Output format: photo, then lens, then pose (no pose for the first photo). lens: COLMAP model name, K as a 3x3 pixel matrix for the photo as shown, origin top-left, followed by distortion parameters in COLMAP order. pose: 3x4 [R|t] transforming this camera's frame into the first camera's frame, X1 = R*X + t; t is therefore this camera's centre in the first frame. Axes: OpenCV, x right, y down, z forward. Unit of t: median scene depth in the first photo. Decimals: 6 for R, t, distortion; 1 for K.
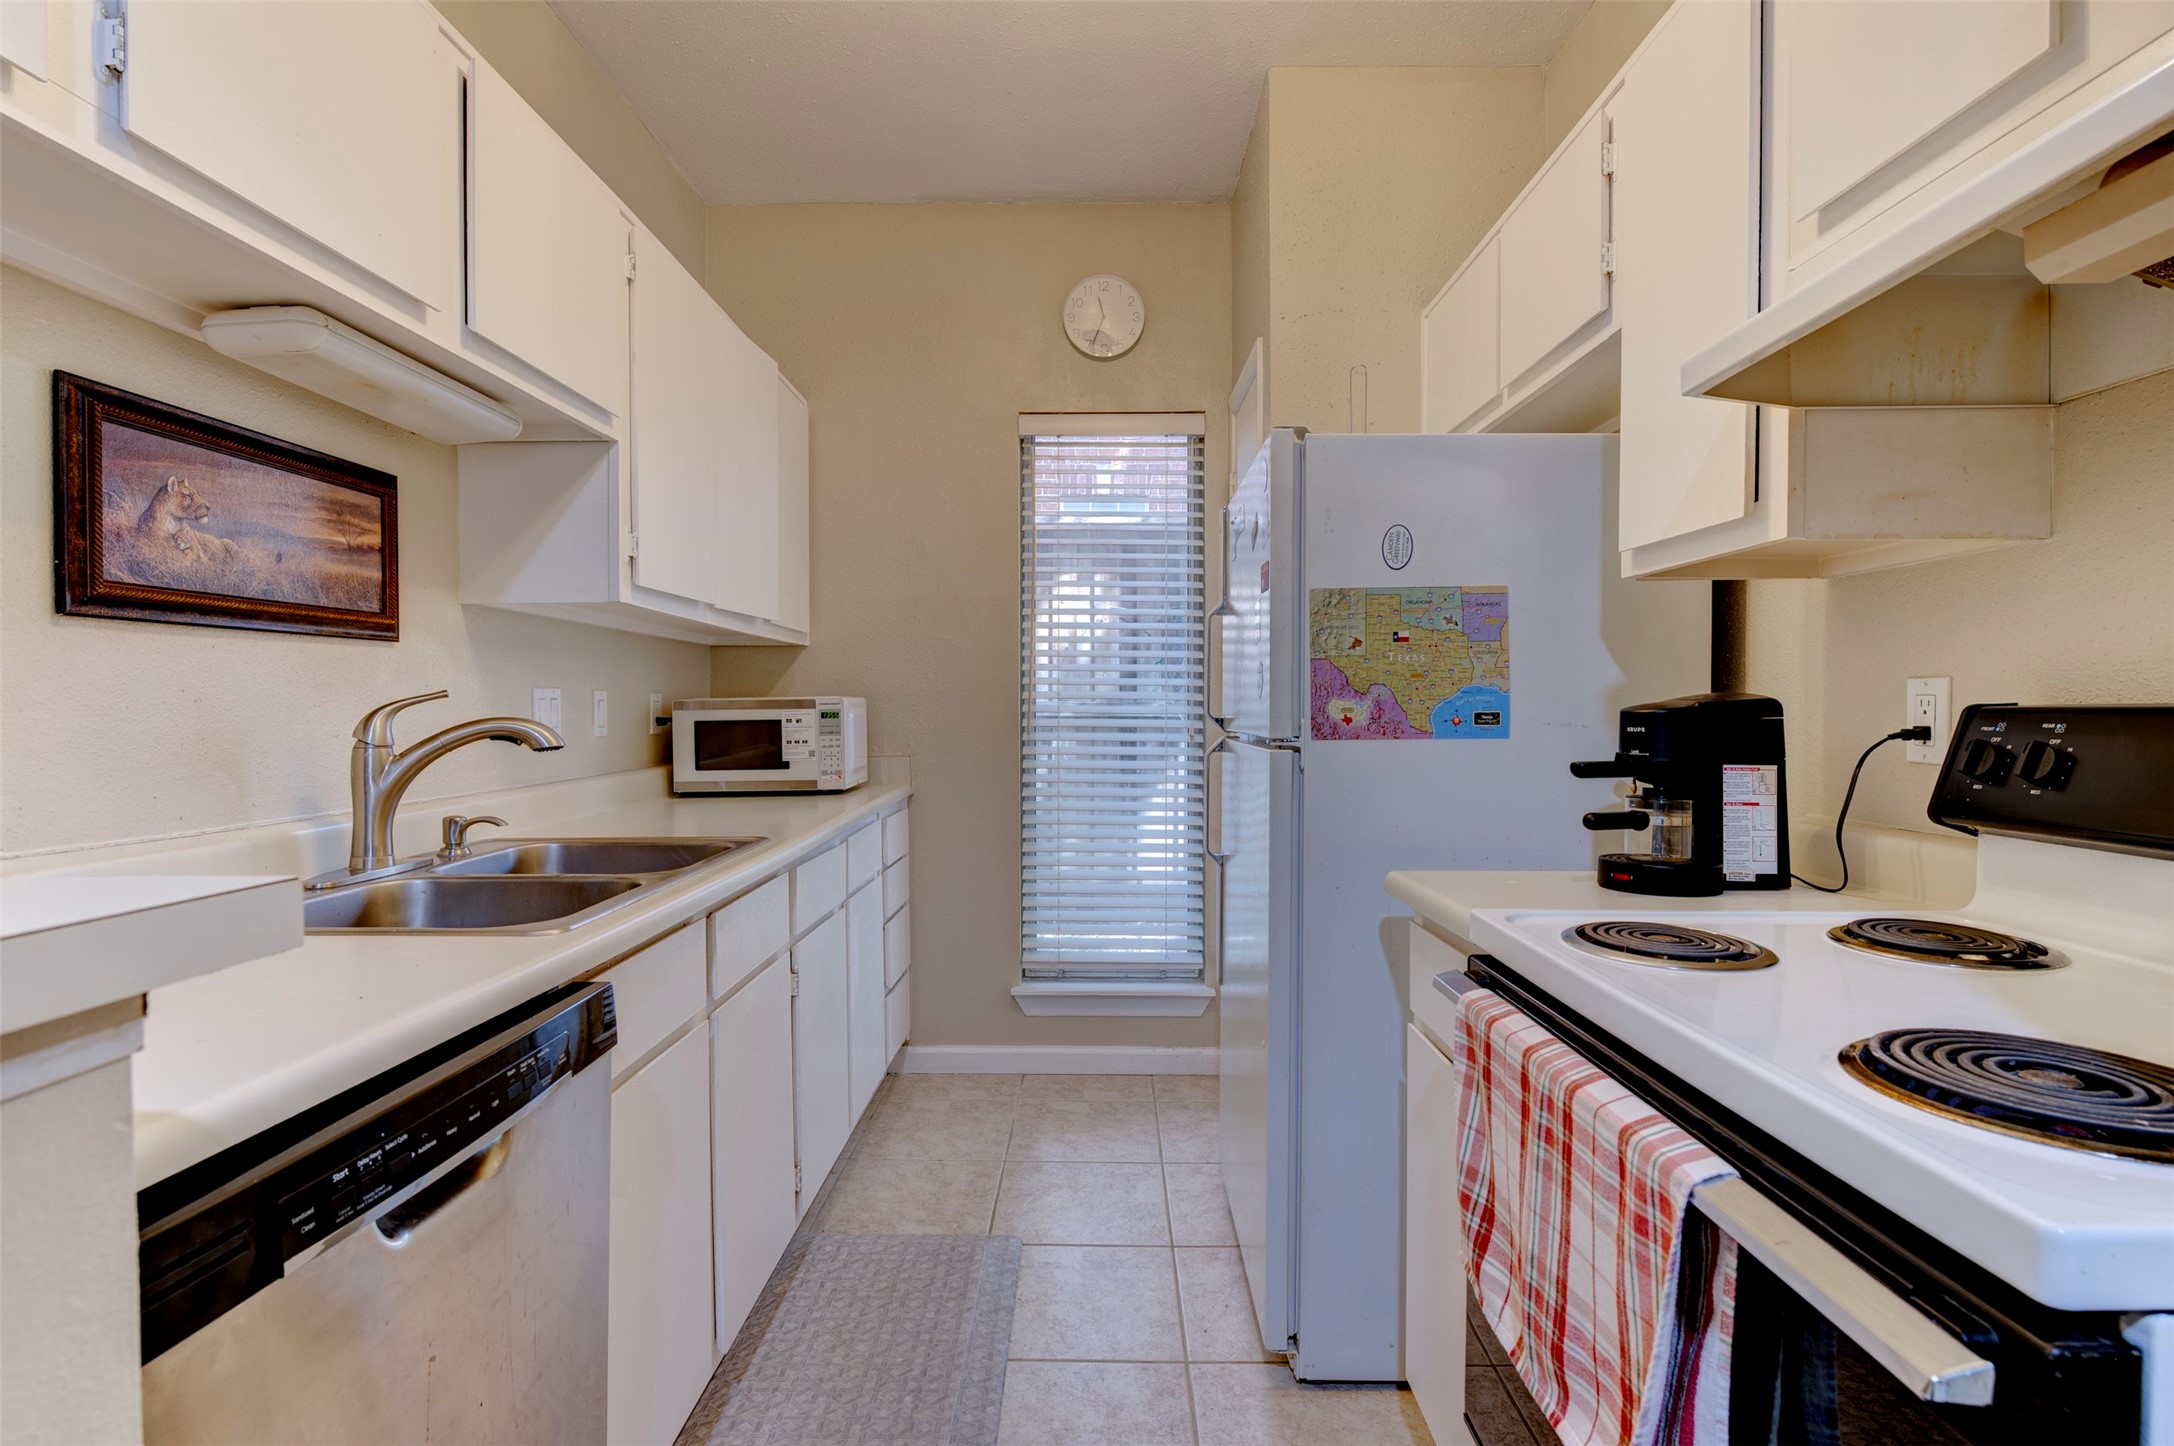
lens RADIAL K [[1044.8, 0, 1091.4], [0, 1044.8, 716.9], [0, 0, 1]] dist [-0.000507, -0.011991]
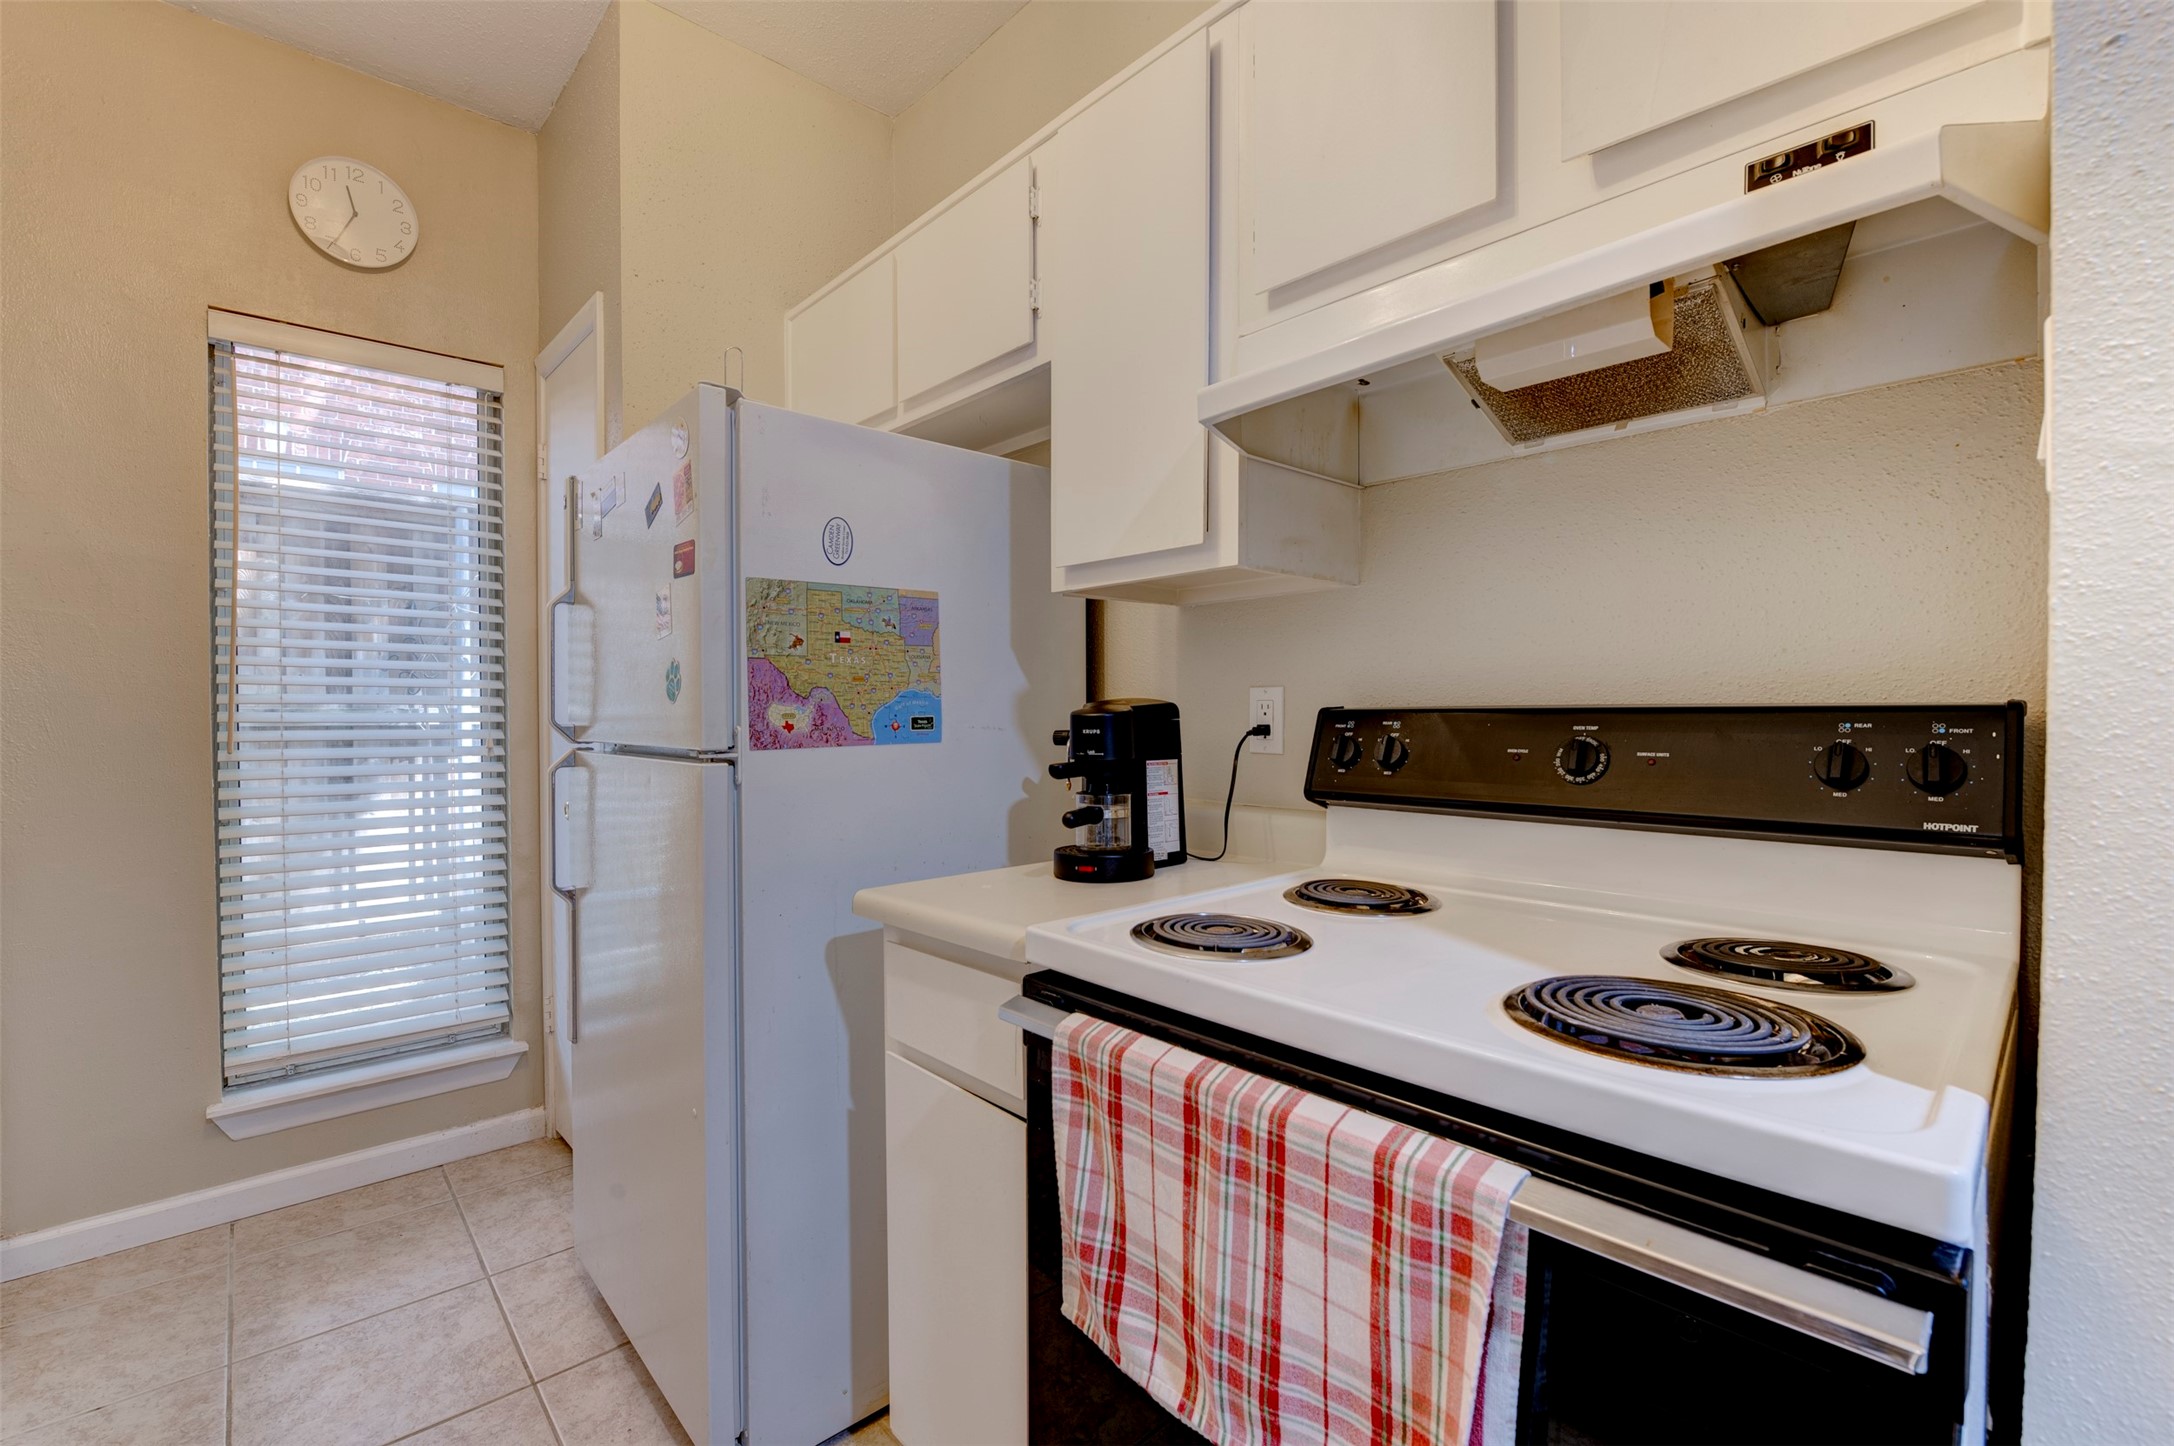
lens RADIAL K [[927.1, 0, 1089.8], [0, 927.1, 718.3], [0, 0, 1]] dist [-0.014225, -0.001530]
pose [[0.727906, -0.010866, 0.685591, -0.112802], [0.012048, 0.999923, 0.003056, -0.003828], [-0.685571, 0.006036, 0.727980, 0.243496]]
